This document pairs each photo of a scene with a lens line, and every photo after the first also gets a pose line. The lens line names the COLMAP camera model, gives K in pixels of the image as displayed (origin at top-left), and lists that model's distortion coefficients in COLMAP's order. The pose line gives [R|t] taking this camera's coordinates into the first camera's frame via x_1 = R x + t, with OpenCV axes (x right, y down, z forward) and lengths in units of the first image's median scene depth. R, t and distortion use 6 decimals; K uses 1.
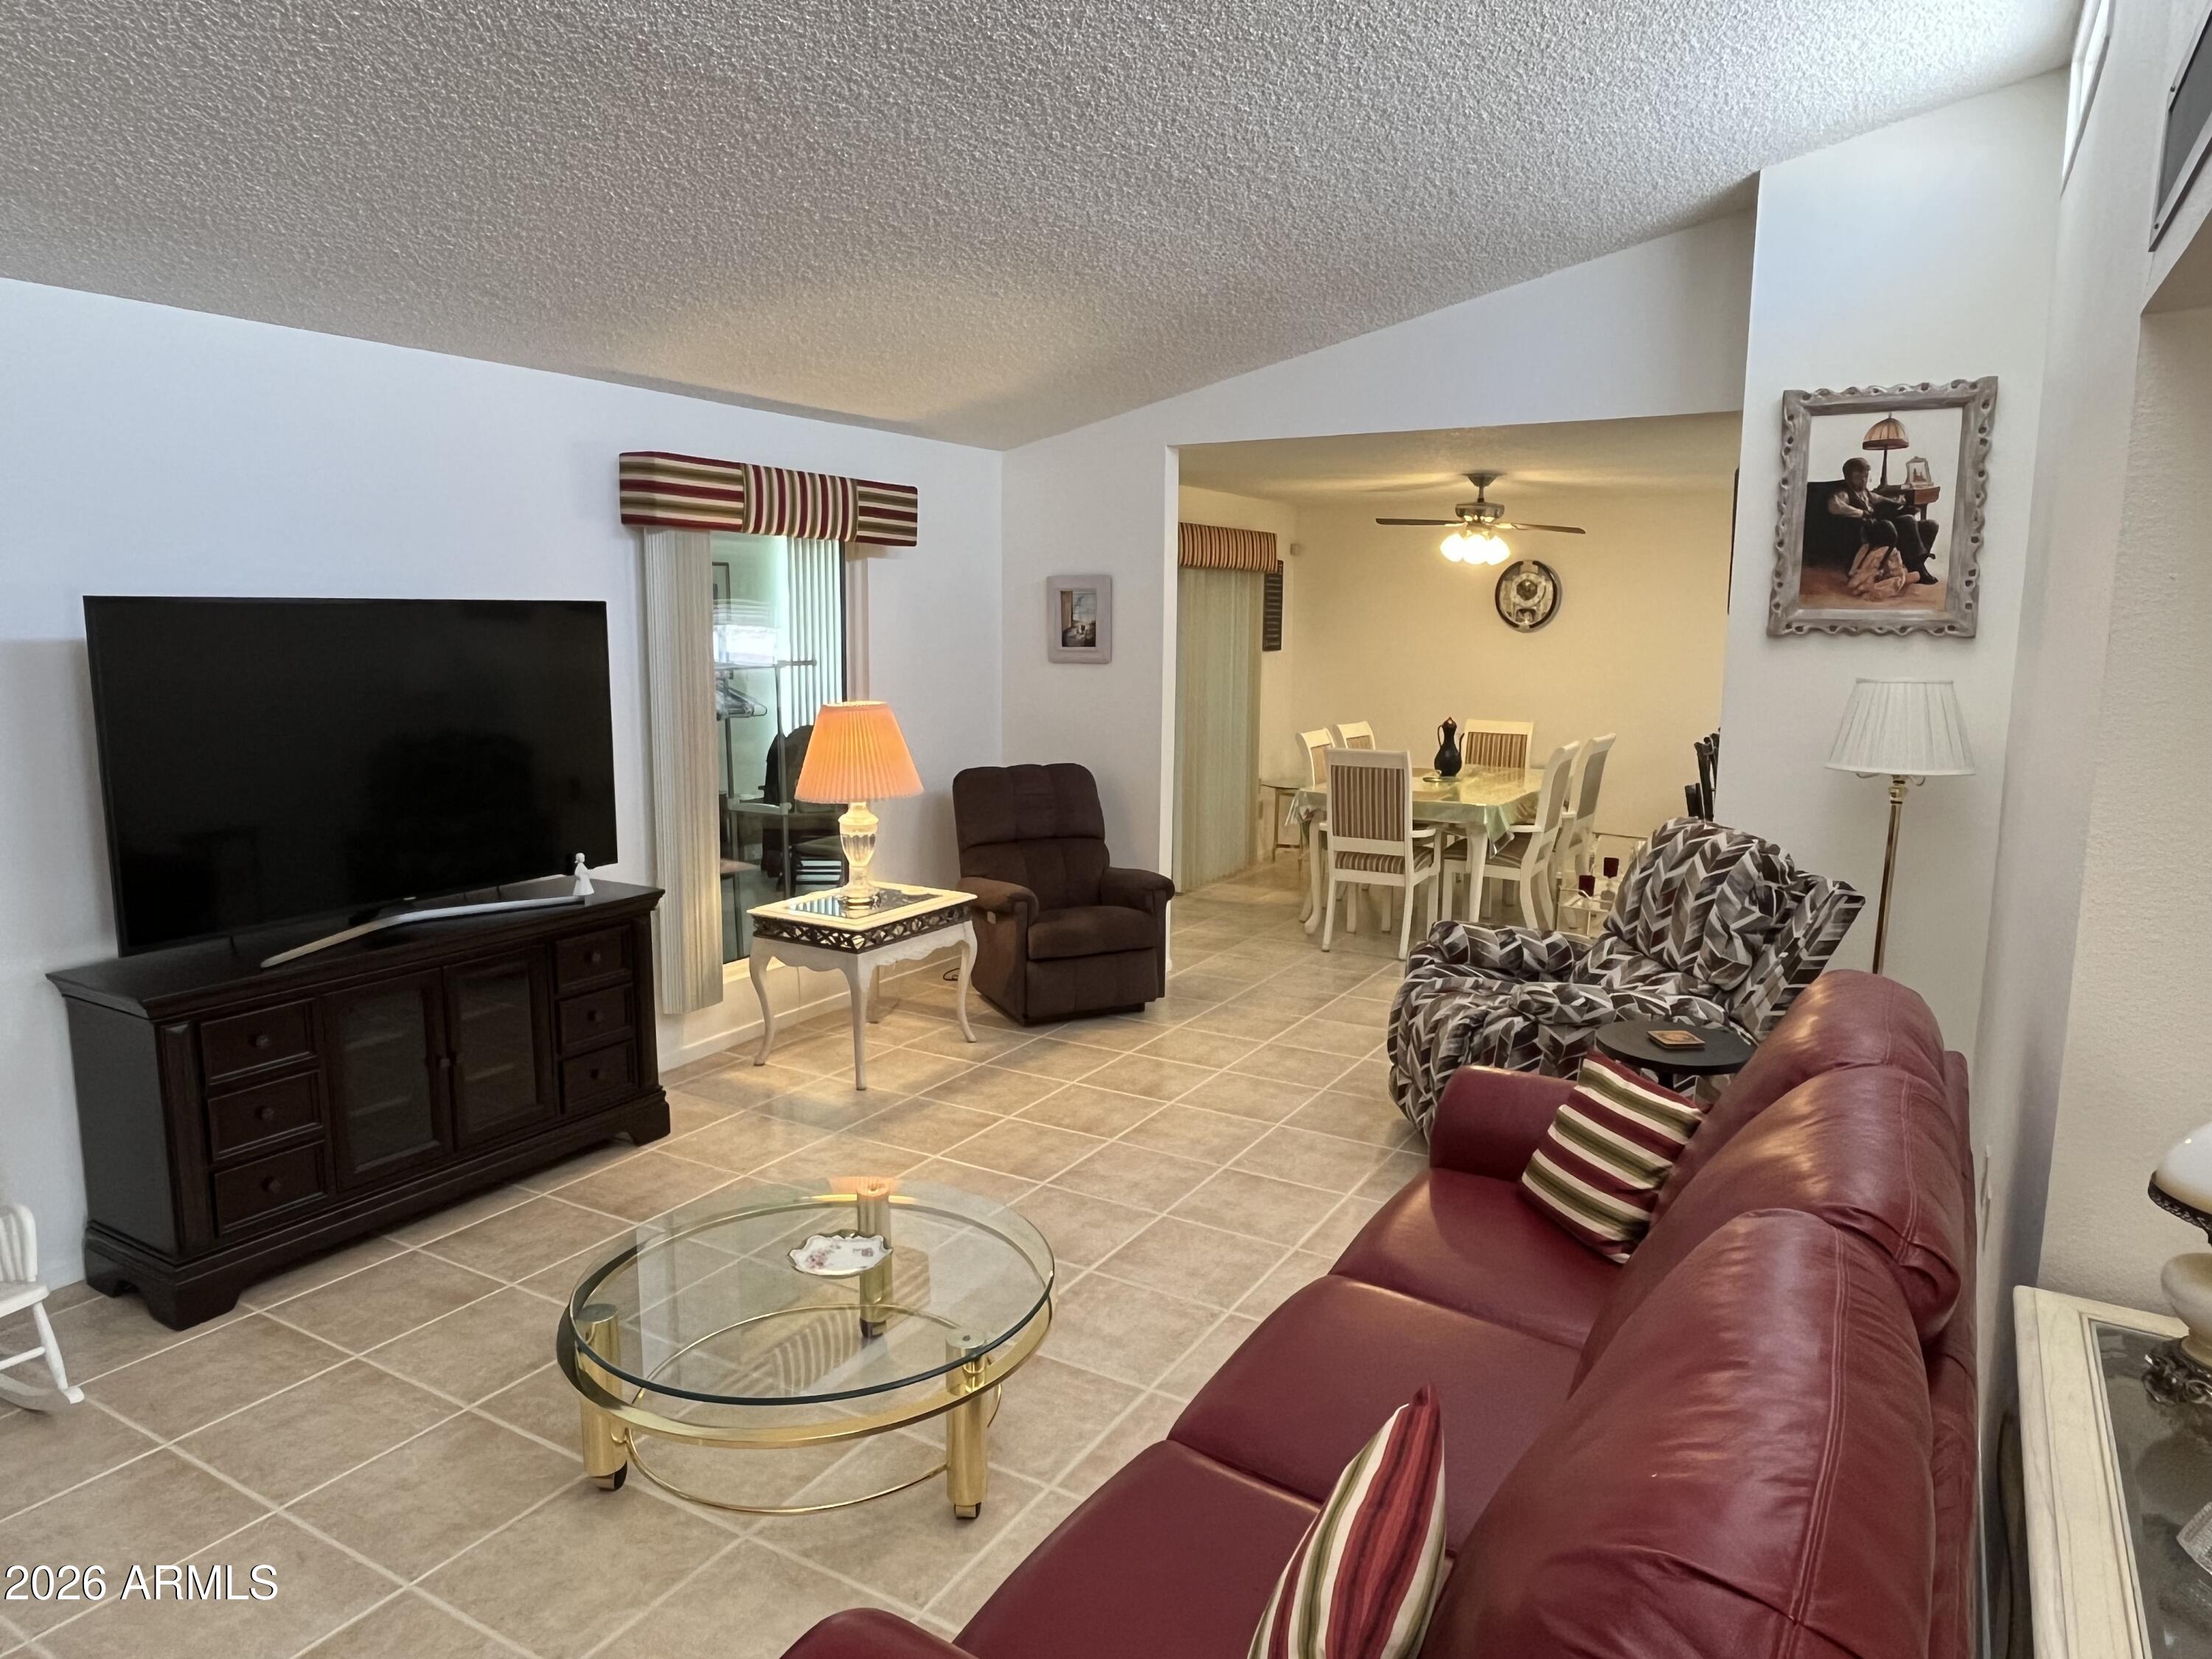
lens RADIAL K [[1397.0, 0, 1116.2], [0, 1397.0, 817.3], [0, 0, 1]] dist [-0.000475, -0.000807]
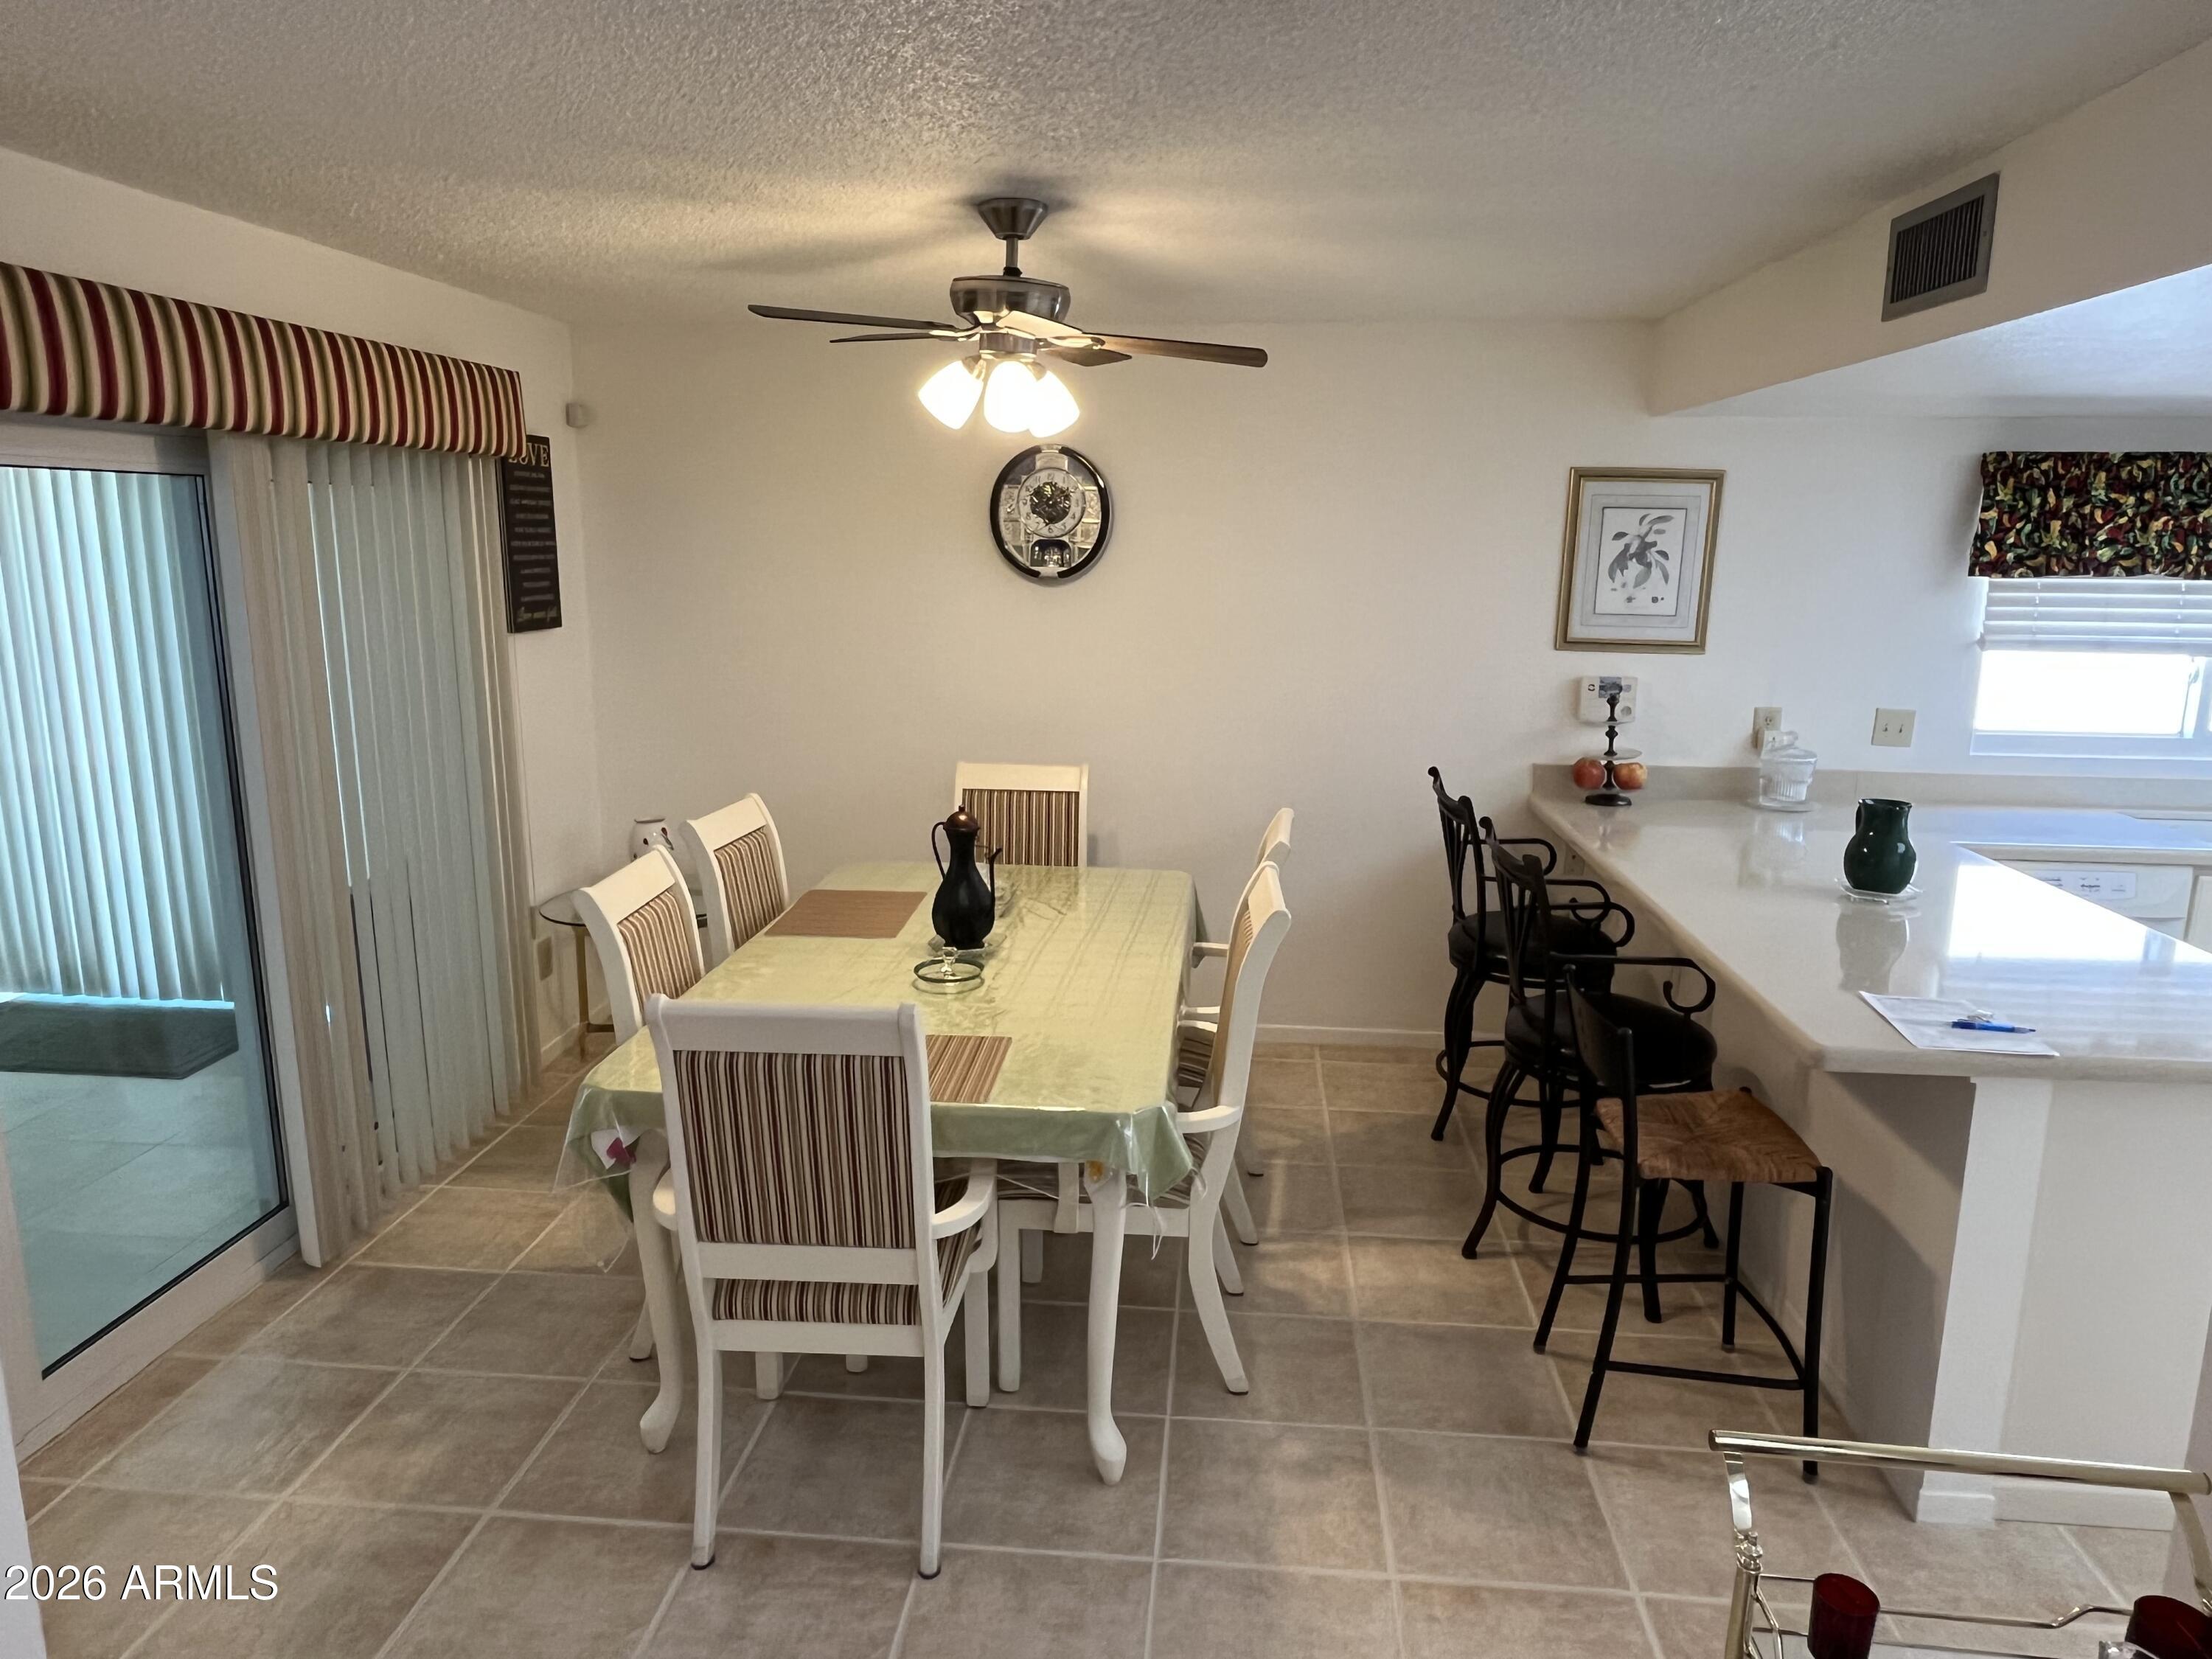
lens RADIAL K [[1397.0, 0, 1116.2], [0, 1397.0, 817.3], [0, 0, 1]] dist [-0.000475, -0.000807]
pose [[0.904299, -0.086470, 0.418051, 0.108793], [0.062198, 0.995509, 0.071370, -0.099714], [-0.422345, -0.038538, 0.905616, 0.623042]]
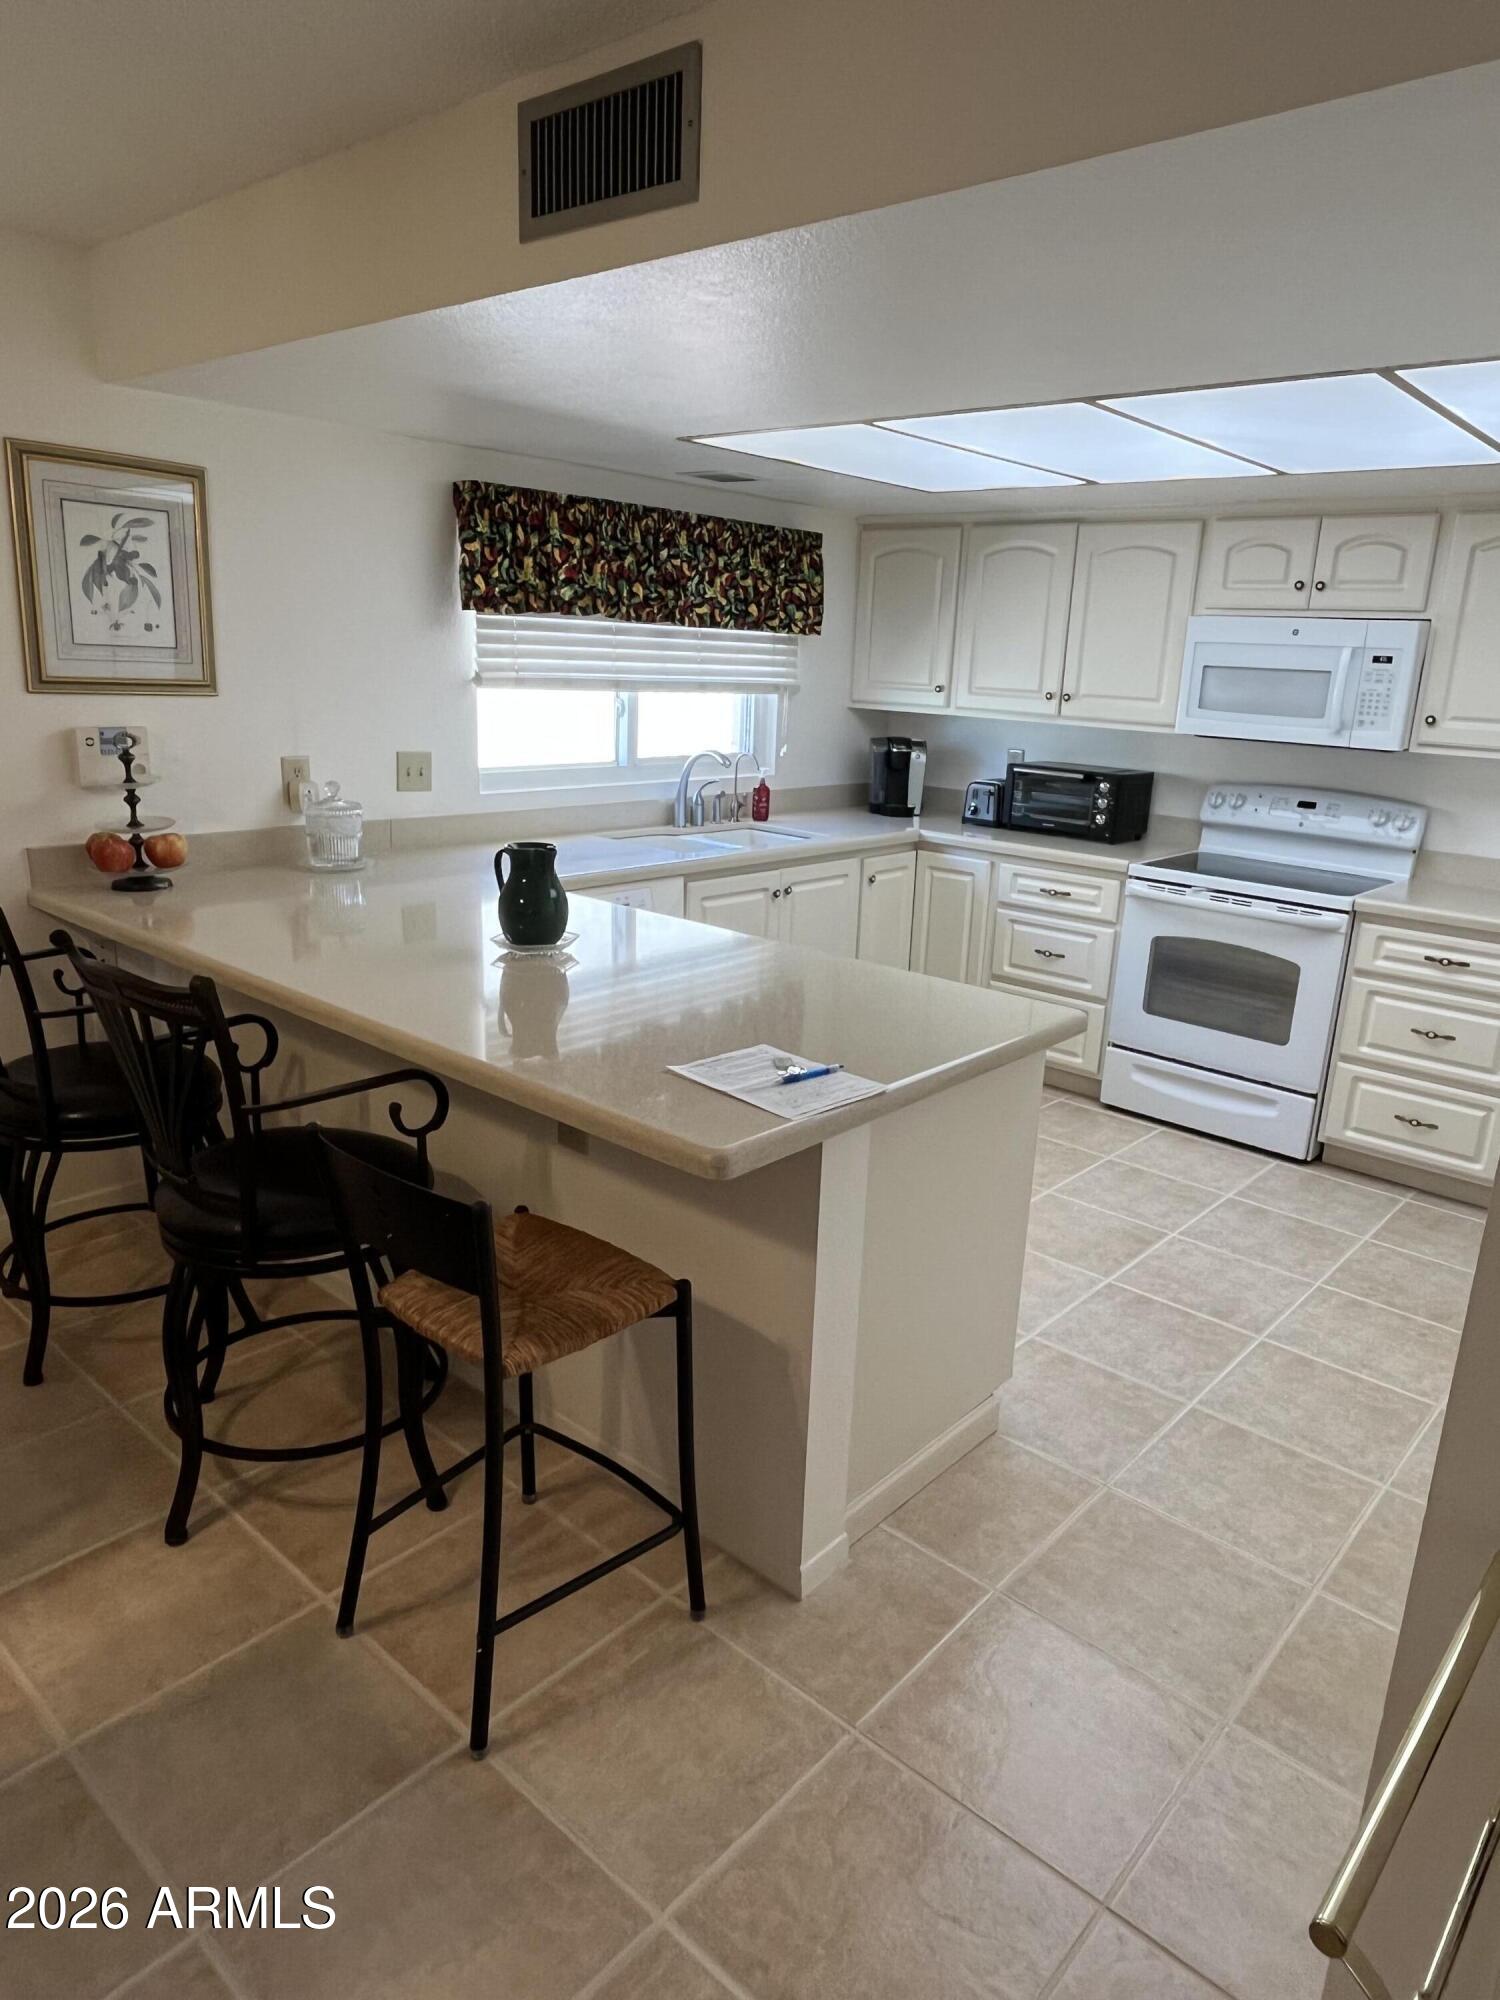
lens RADIAL K [[1263.1, 0, 763.5], [0, 1263.1, 1007.2], [0, 0, 1]] dist [-0.000475, -0.000807]
pose [[0.192251, -0.268137, 0.944003, 0.173645], [0.102884, 0.962154, 0.252340, -0.097603], [-0.975938, 0.048610, 0.212562, 0.782474]]
